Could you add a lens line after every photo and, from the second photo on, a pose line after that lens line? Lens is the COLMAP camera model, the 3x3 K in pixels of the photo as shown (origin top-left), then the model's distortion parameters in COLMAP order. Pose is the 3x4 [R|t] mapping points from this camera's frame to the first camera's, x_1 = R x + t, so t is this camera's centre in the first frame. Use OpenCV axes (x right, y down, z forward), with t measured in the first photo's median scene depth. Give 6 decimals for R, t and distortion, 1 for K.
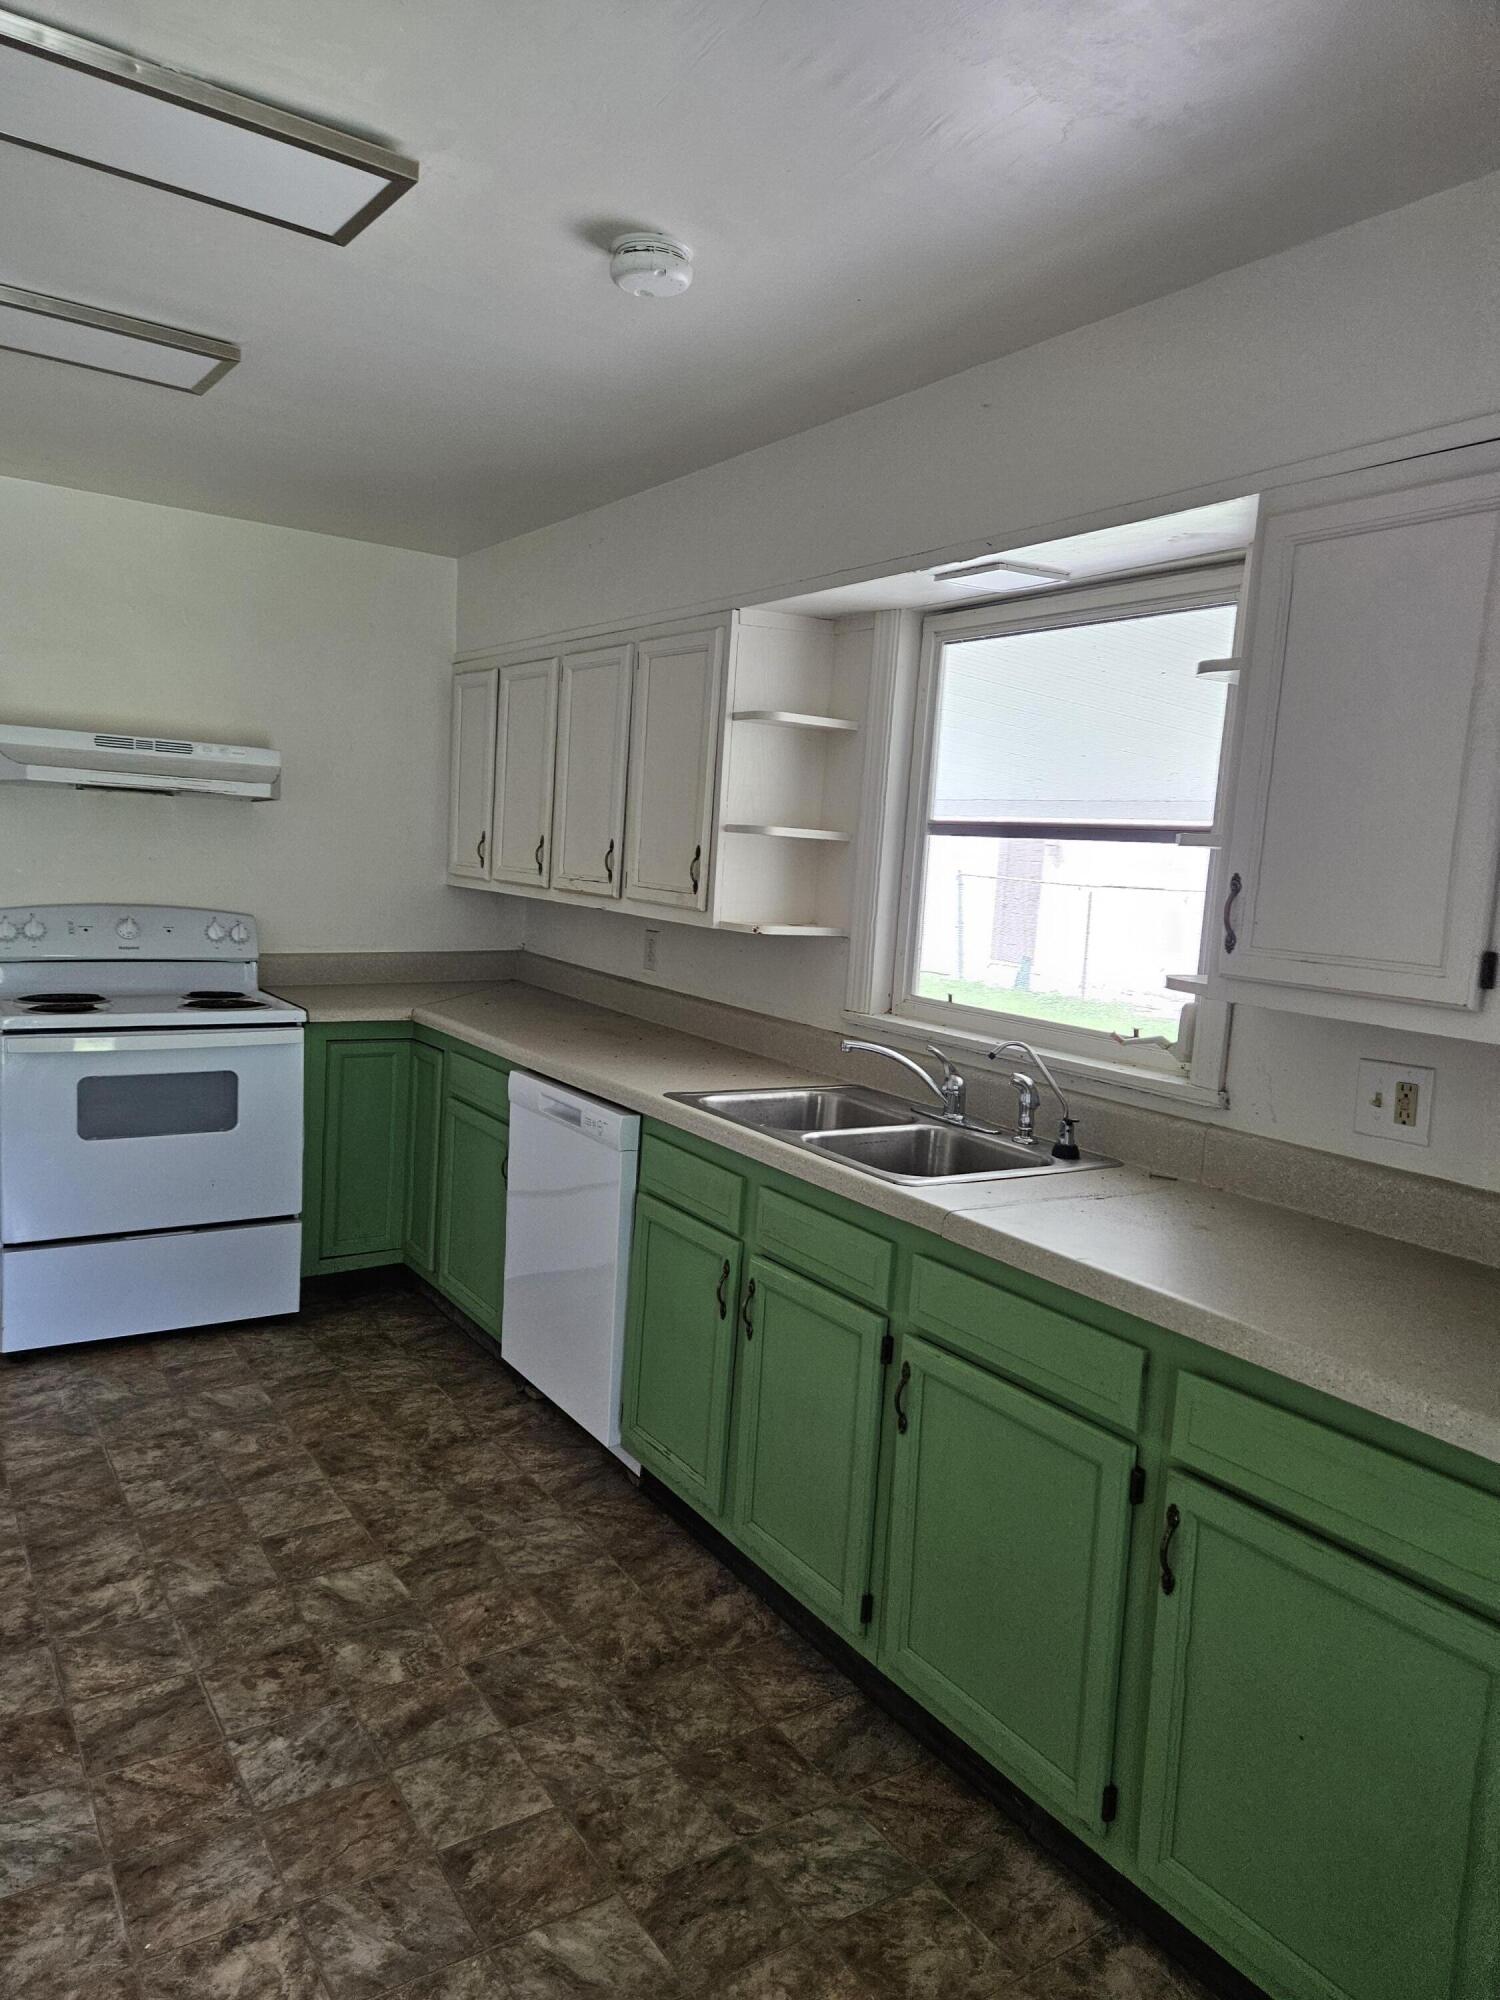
lens RADIAL K [[1354.1, 0, 766.1], [0, 1354.1, 986.7], [0, 0, 1]] dist [0.058886, -0.055324]
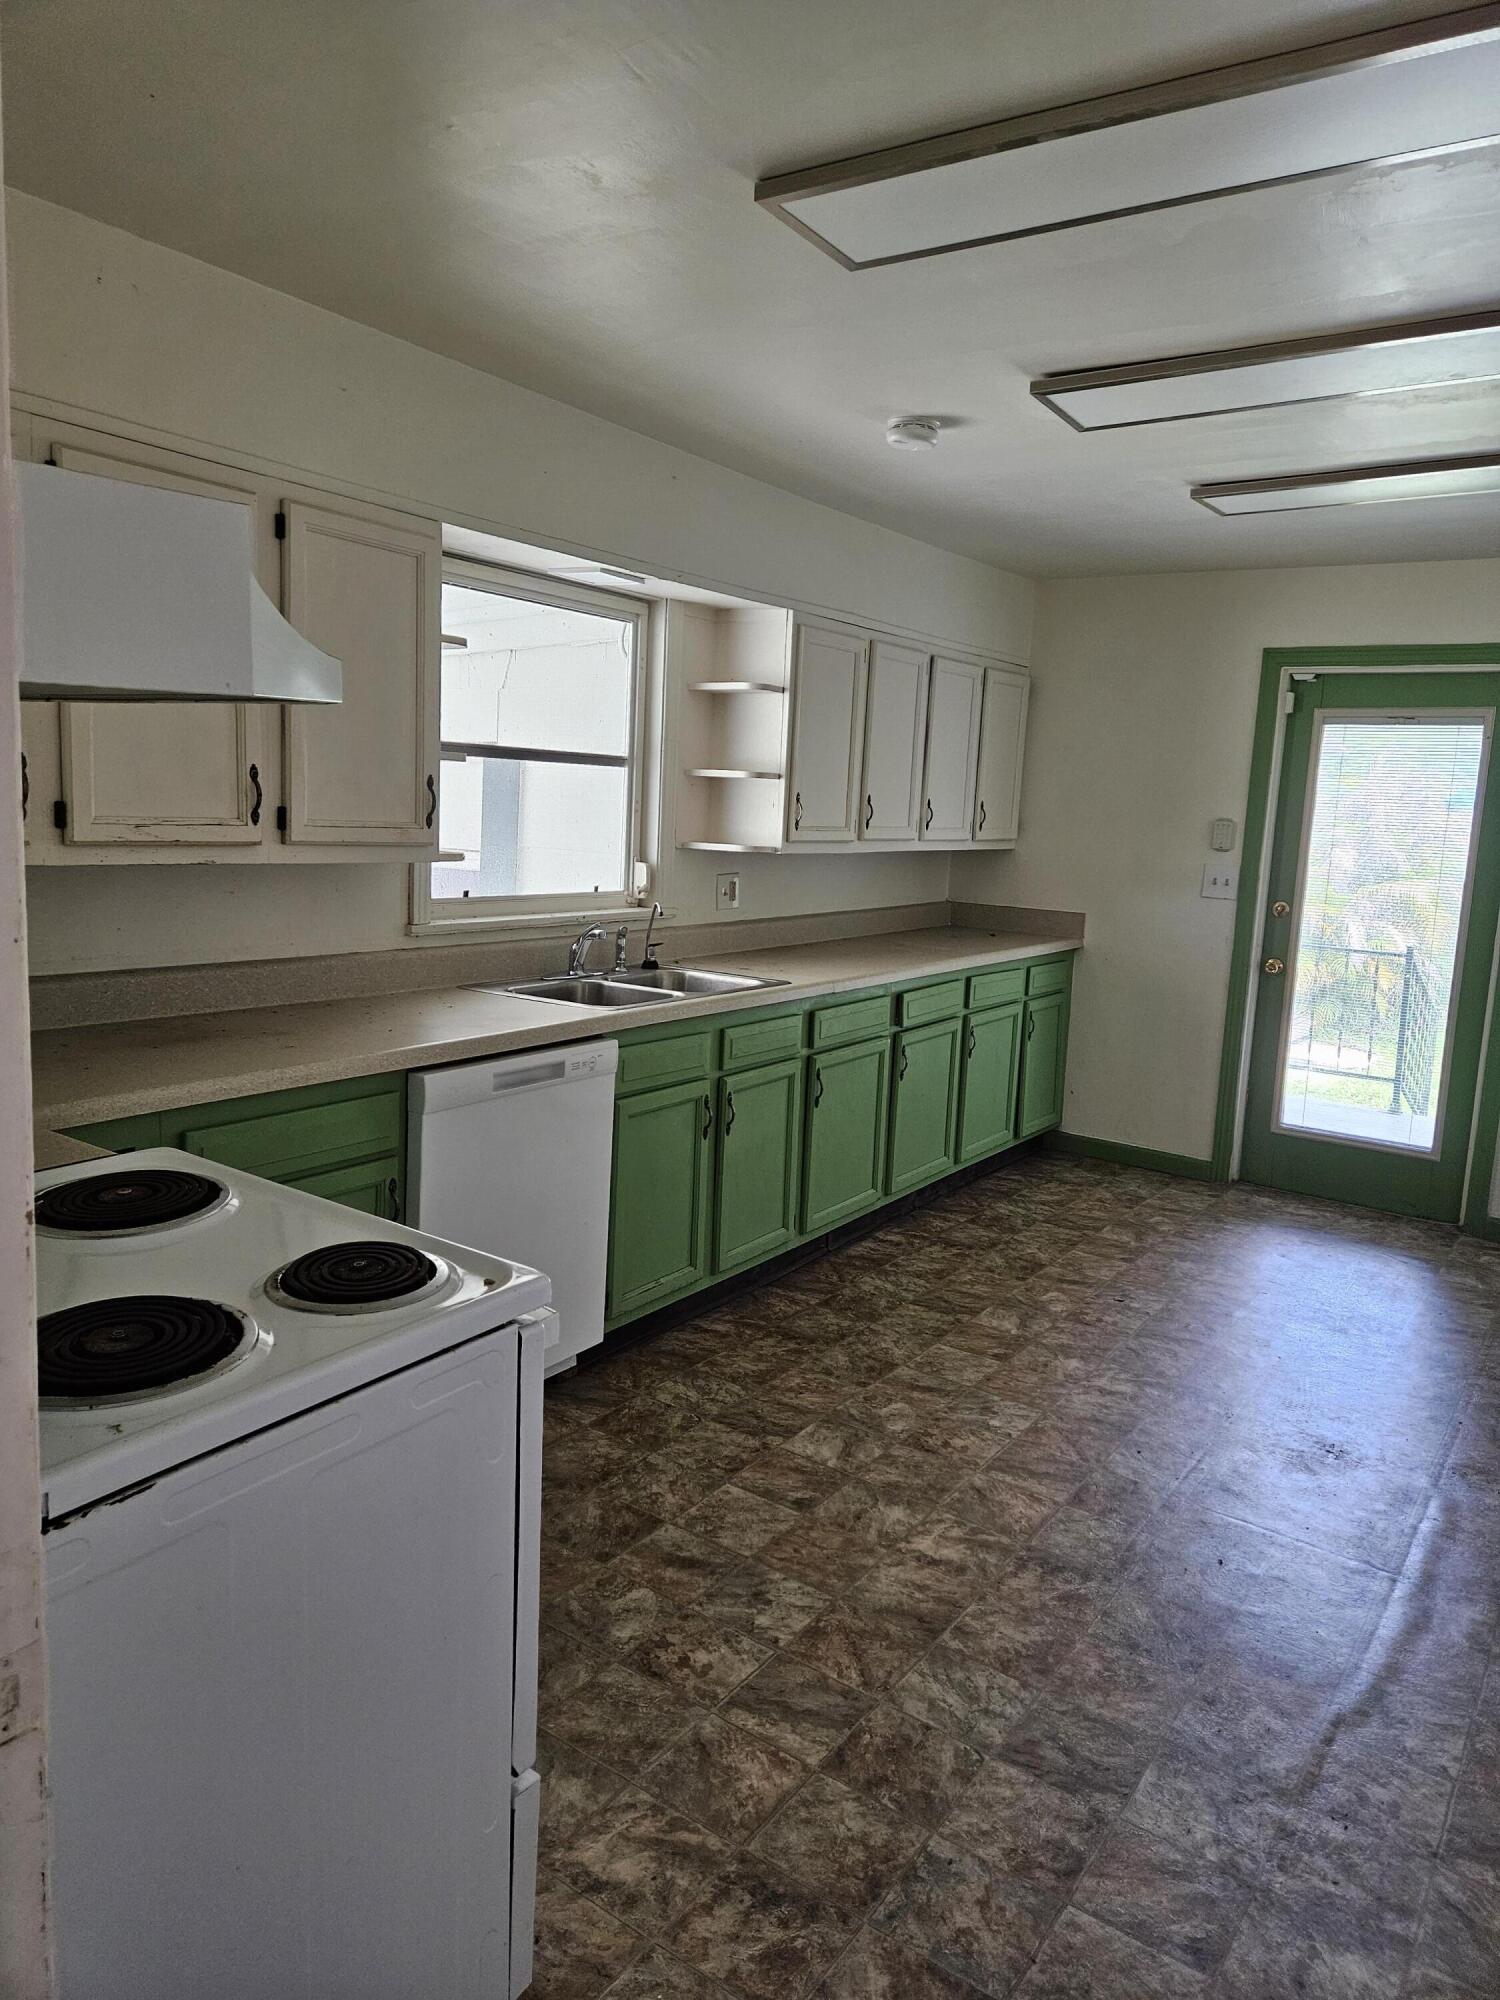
lens RADIAL K [[1354.1, 0, 726.4], [0, 1354.1, 973.3], [0, 0, 1]] dist [0.058886, -0.055324]
pose [[-0.348857, -0.202370, 0.915066, -1.292642], [0.023312, 0.974232, 0.224342, -0.228612], [-0.936886, 0.099595, -0.335150, 1.470896]]
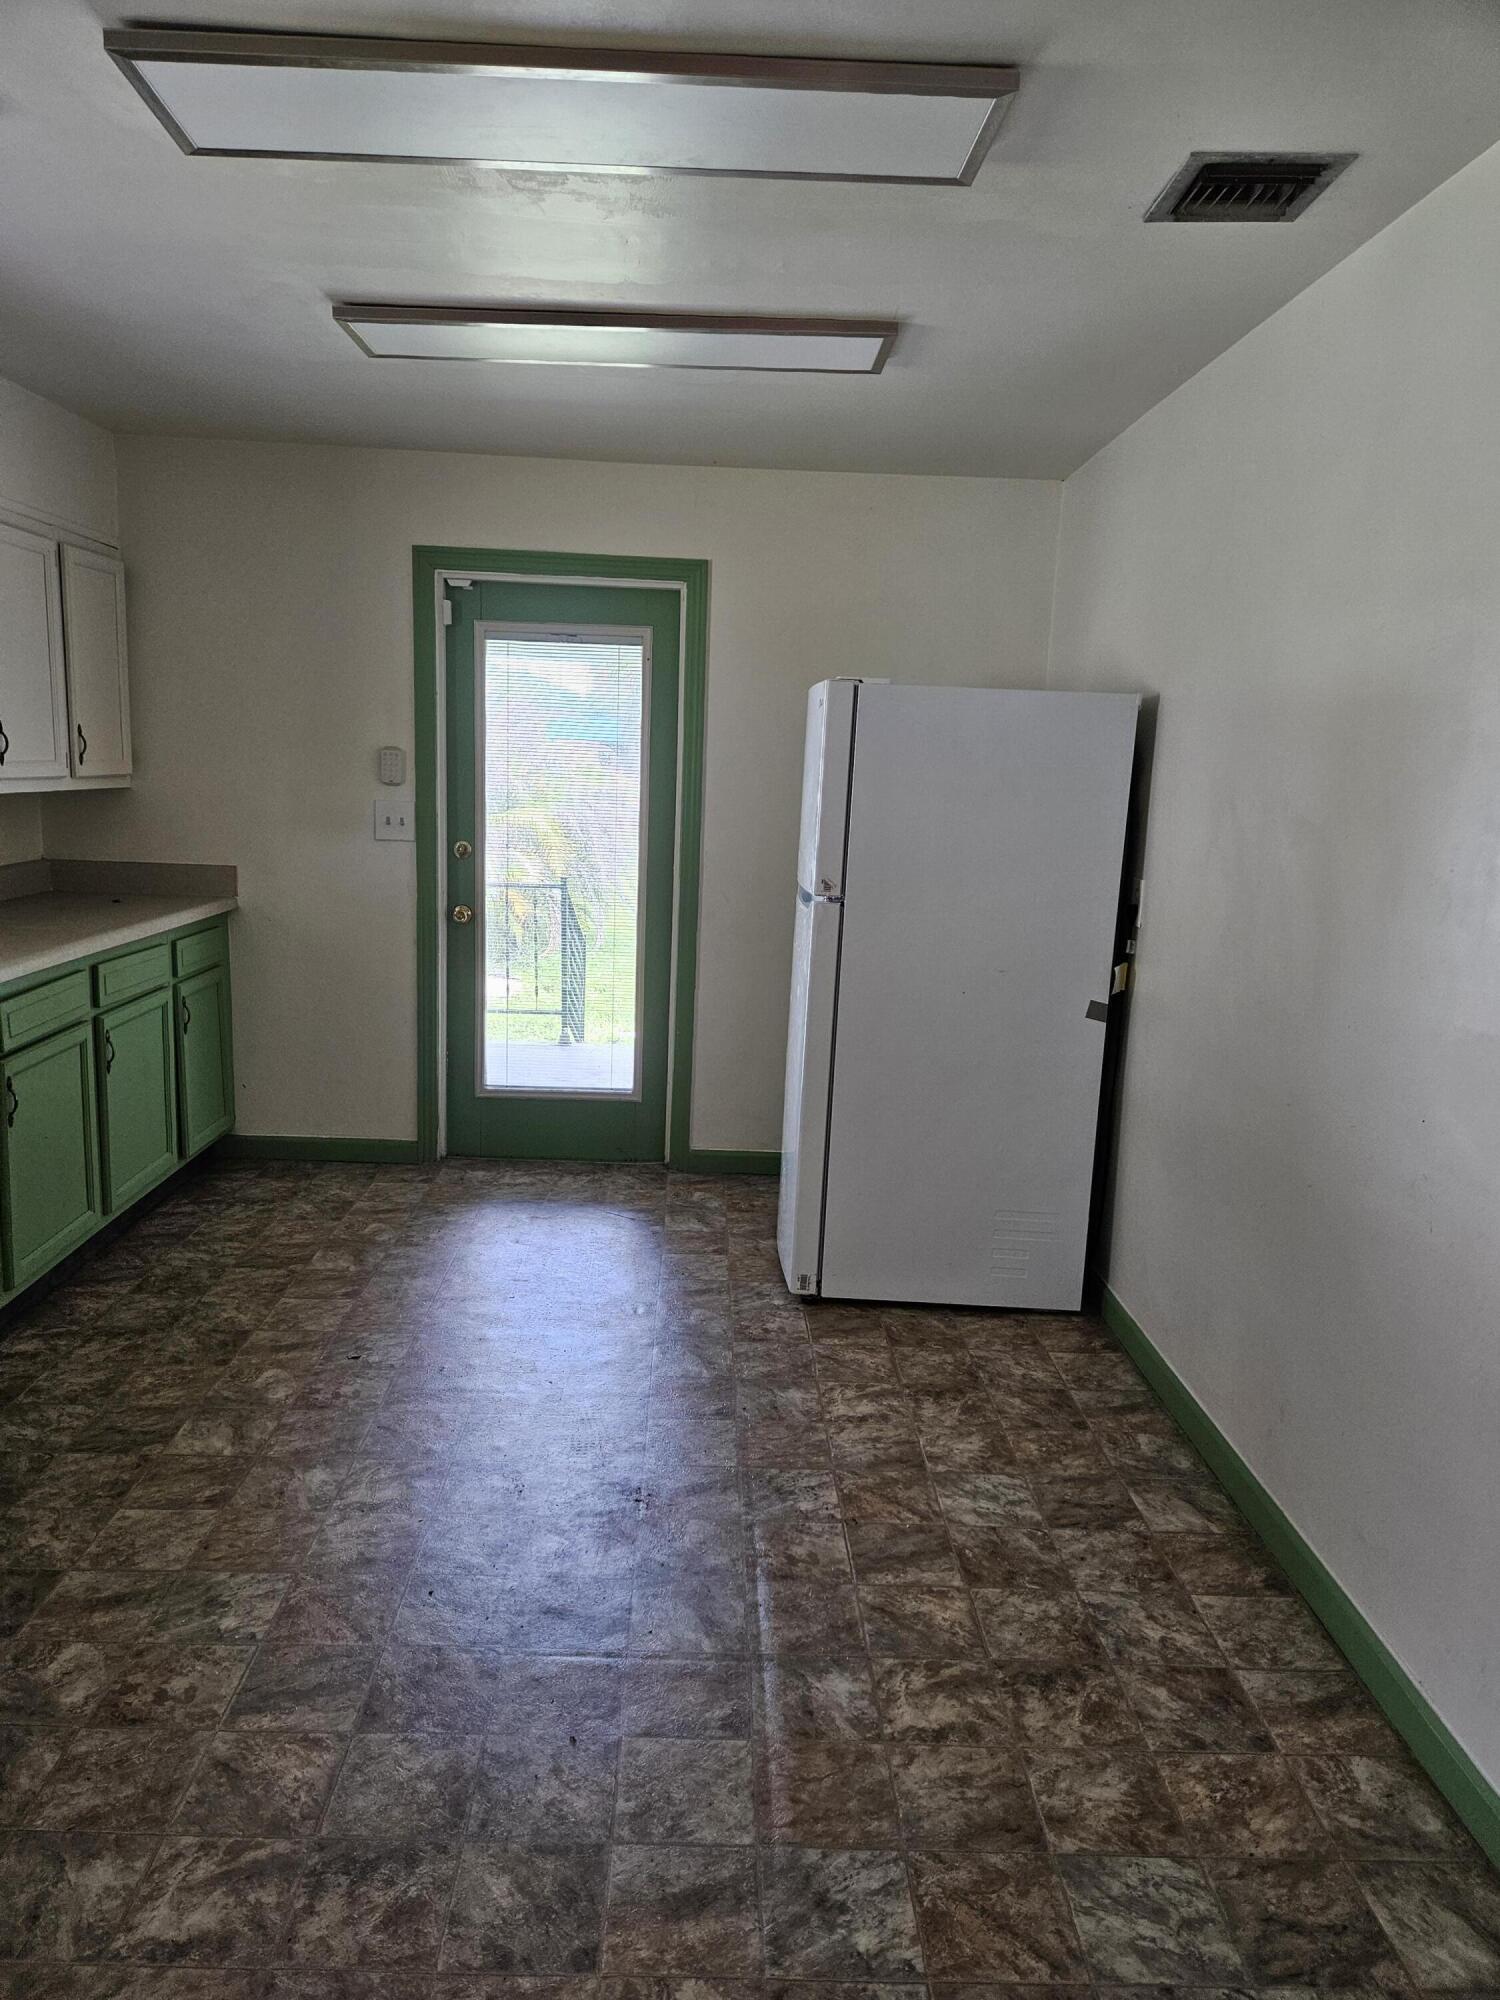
lens RADIAL K [[1354.1, 0, 740.6], [0, 1354.1, 1000.0], [0, 0, 1]] dist [0.058886, -0.055324]
pose [[-0.837805, -0.186177, 0.513245, -0.962187], [-0.036766, 0.957167, 0.287193, -0.184777], [-0.544730, 0.221742, -0.808764, 1.301905]]
